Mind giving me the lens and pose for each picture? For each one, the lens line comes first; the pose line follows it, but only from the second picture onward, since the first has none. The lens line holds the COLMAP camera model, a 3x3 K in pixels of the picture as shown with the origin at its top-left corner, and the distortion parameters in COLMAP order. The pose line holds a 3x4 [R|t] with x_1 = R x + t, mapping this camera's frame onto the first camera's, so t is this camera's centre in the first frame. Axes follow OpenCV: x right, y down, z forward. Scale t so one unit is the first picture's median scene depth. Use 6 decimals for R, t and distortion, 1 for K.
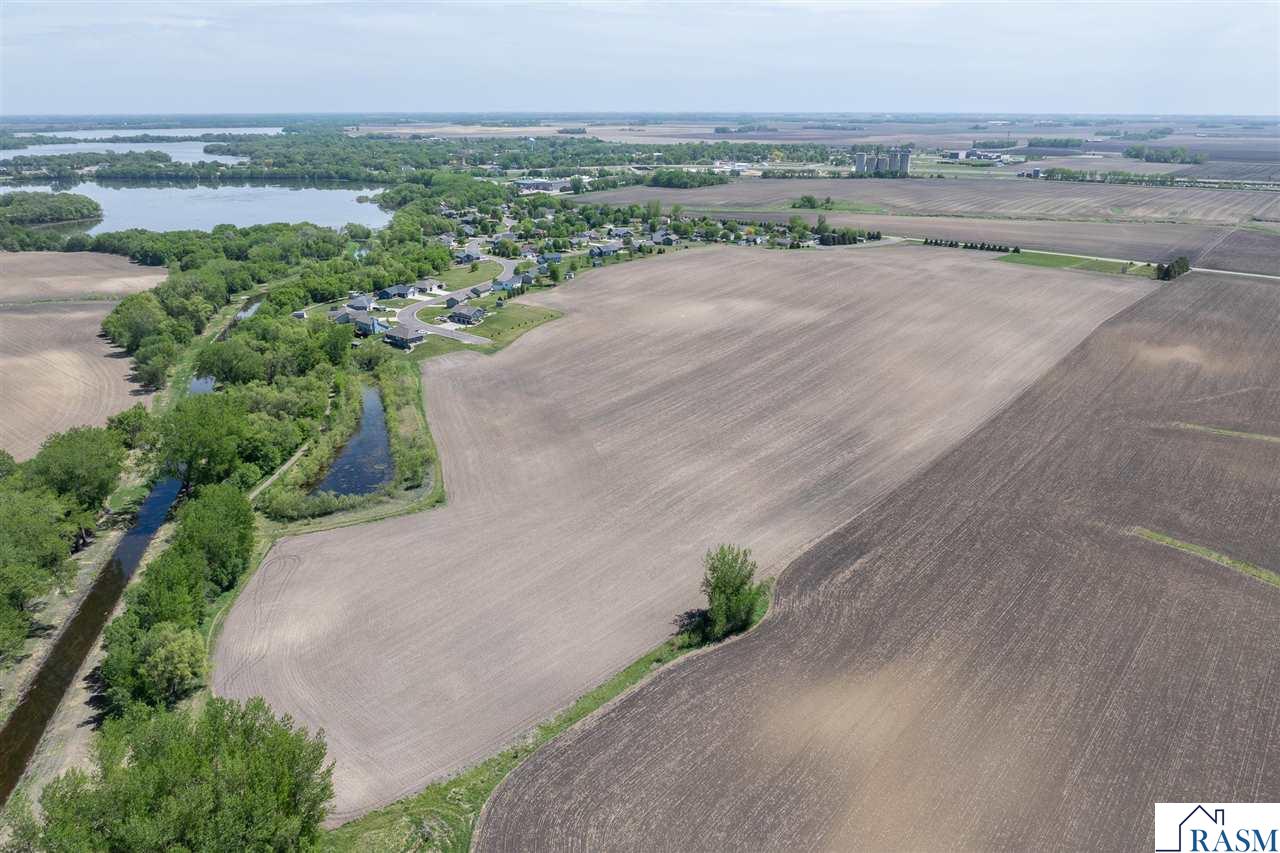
lens RADIAL K [[883.5, 0, 638.9], [0, 883.5, 419.9], [0, 0, 1]] dist [-0.030633, 0.015904]
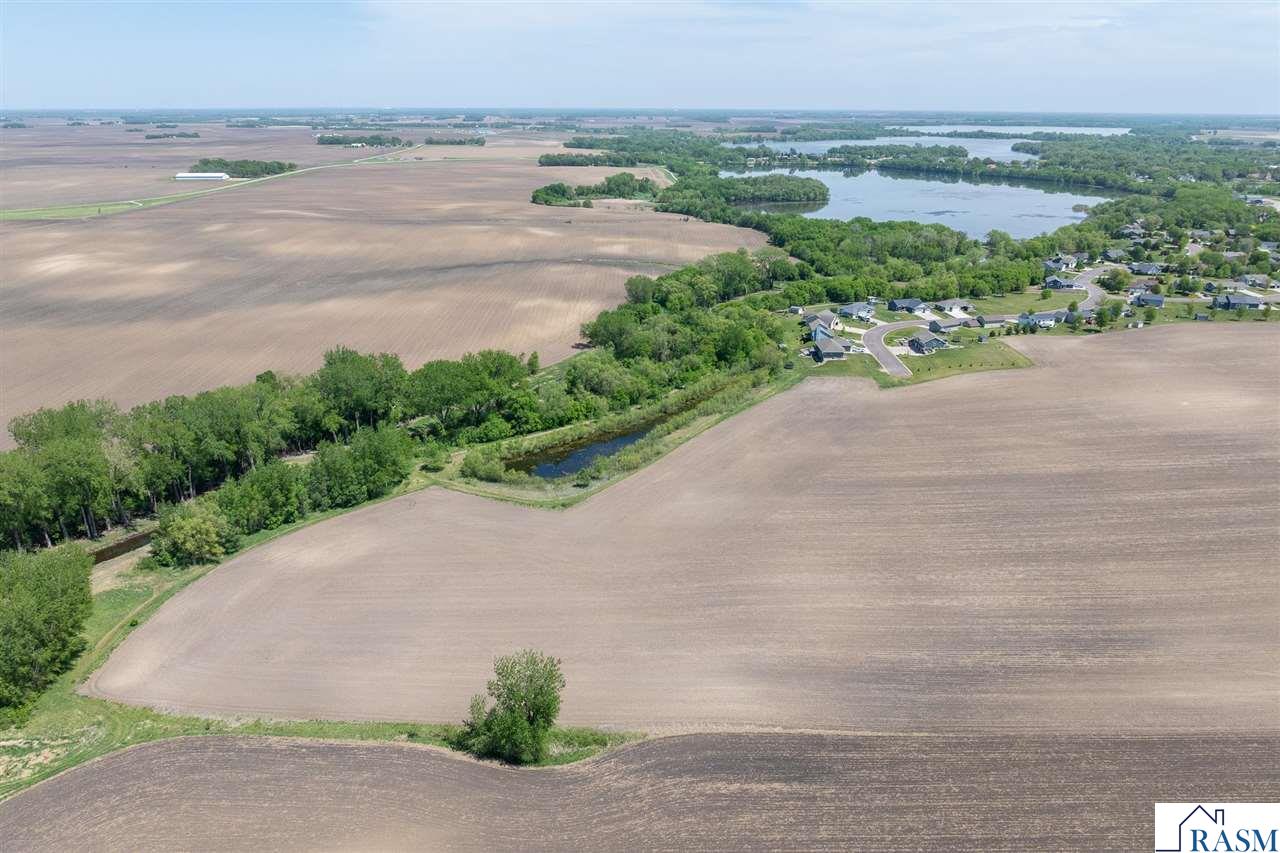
lens RADIAL K [[883.5, 0, 639.7], [0, 883.5, 427.9], [0, 0, 1]] dist [-0.030633, 0.015904]
pose [[0.636736, 0.265368, -0.723980, 0.092762], [-0.258397, 0.958059, 0.123909, -0.024057], [0.726498, 0.108177, 0.678601, 0.069642]]
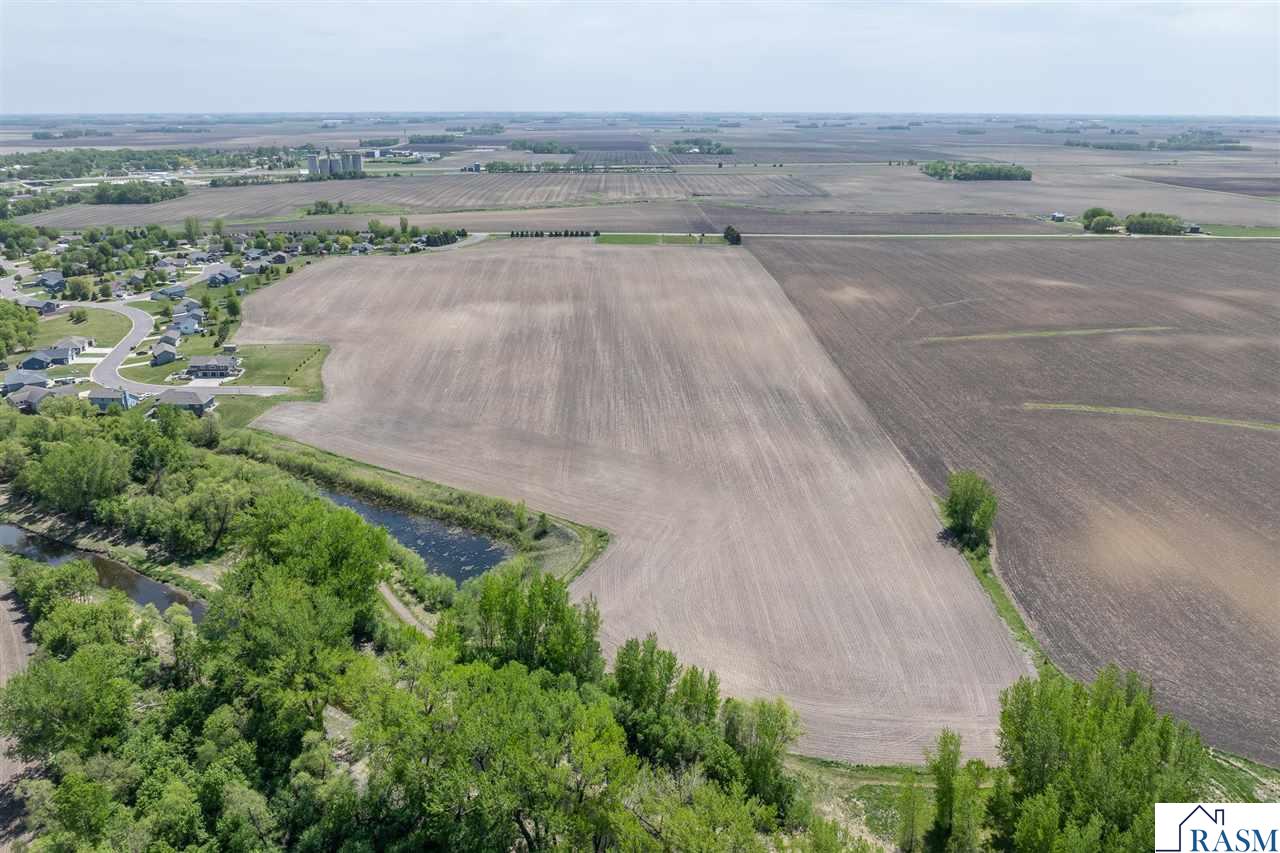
lens RADIAL K [[883.5, 0, 633.4], [0, 883.5, 423.6], [0, 0, 1]] dist [-0.030633, 0.015904]
pose [[0.762721, -0.216424, 0.609441, -0.134874], [0.213506, 0.973775, 0.078601, -0.016124], [-0.610469, 0.070169, 0.788926, 0.042270]]
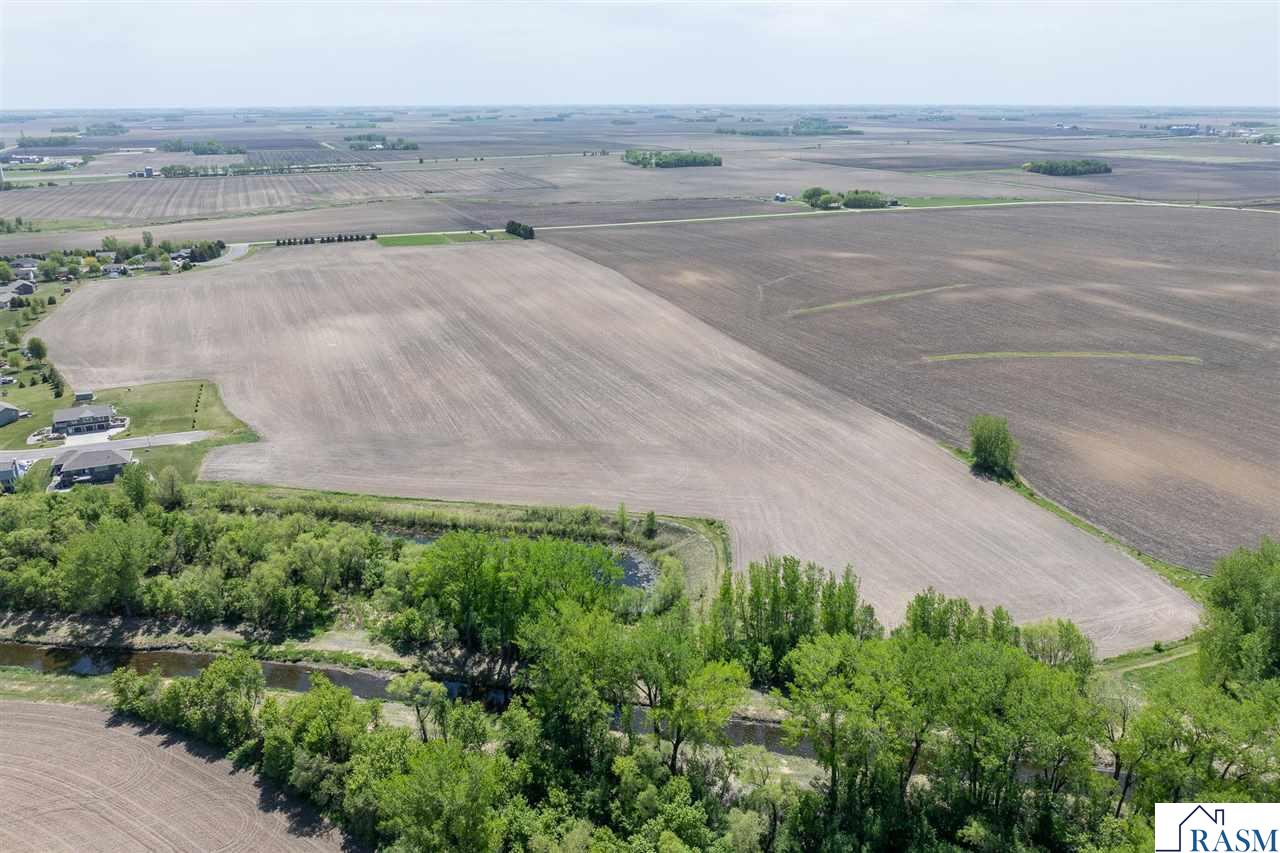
lens RADIAL K [[883.5, 0, 629.0], [0, 883.5, 430.3], [0, 0, 1]] dist [-0.030633, 0.015904]
pose [[0.465551, -0.310154, 0.828895, -0.186252], [0.296351, 0.937145, 0.184213, -0.036944], [-0.833929, 0.159884, 0.528204, 0.100020]]
